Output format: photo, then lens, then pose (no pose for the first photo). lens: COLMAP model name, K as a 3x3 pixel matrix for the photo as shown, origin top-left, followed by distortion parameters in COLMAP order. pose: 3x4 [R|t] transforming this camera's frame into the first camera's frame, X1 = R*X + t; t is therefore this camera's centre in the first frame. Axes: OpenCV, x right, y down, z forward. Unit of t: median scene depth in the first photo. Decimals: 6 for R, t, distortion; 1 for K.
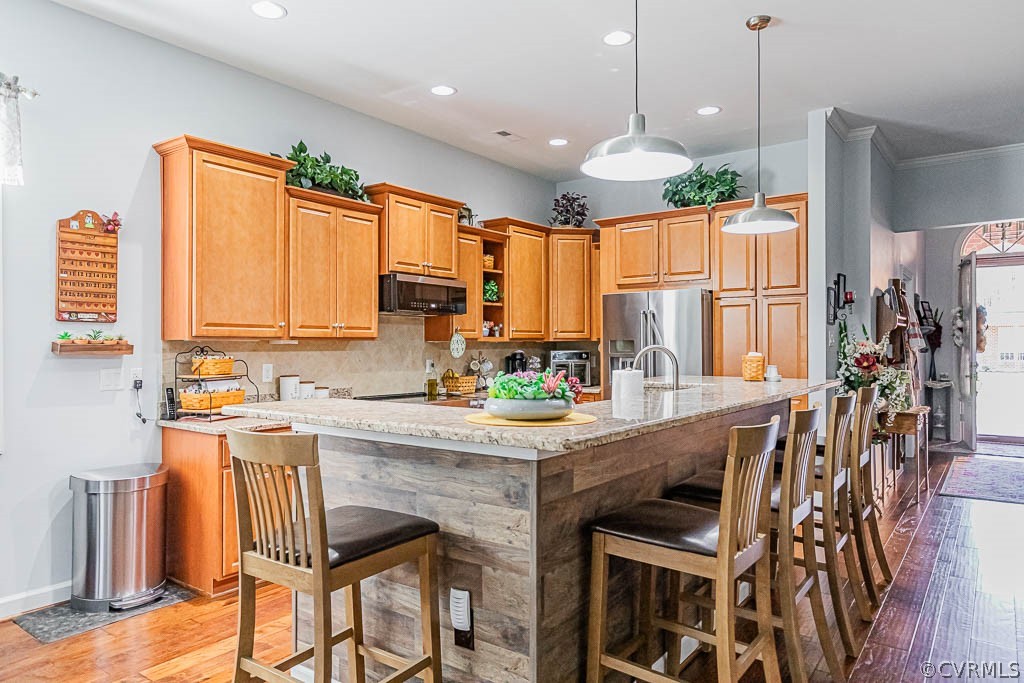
lens RADIAL K [[701.5, 0, 494.8], [0, 701.5, 342.4], [0, 0, 1]] dist [-0.004774, 0.005006]
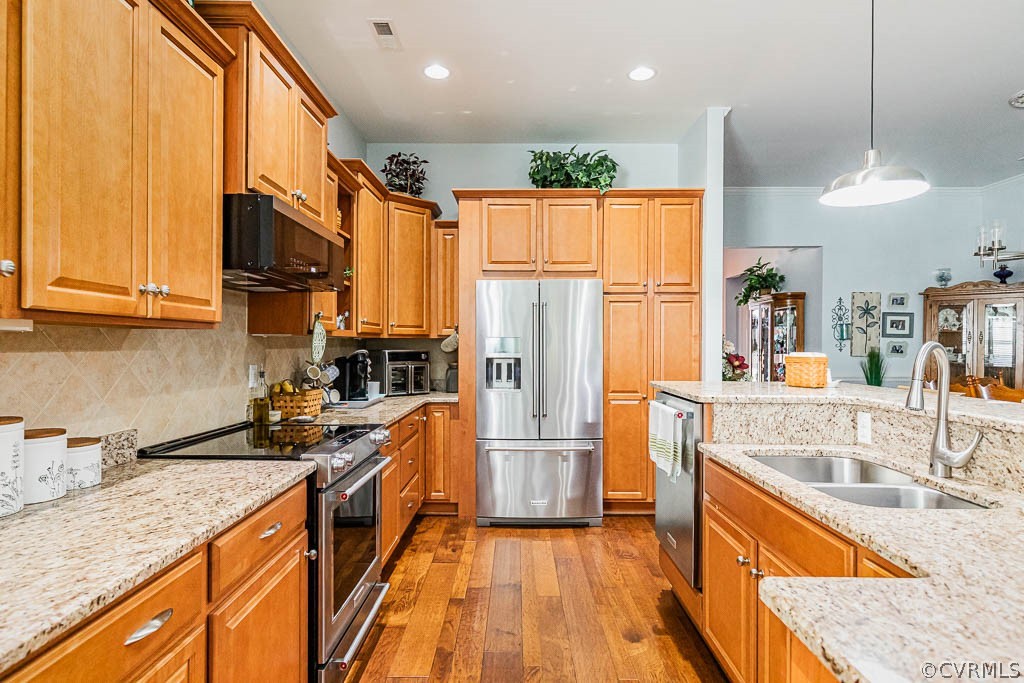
lens RADIAL K [[544.5, 0, 516.9], [0, 544.5, 341.0], [0, 0, 1]] dist [0.009740, -0.001634]
pose [[0.786246, 0.010321, 0.617827, -0.259837], [-0.007292, 0.999946, -0.007425, 0.007549], [-0.617870, 0.001333, 0.786279, 0.633148]]
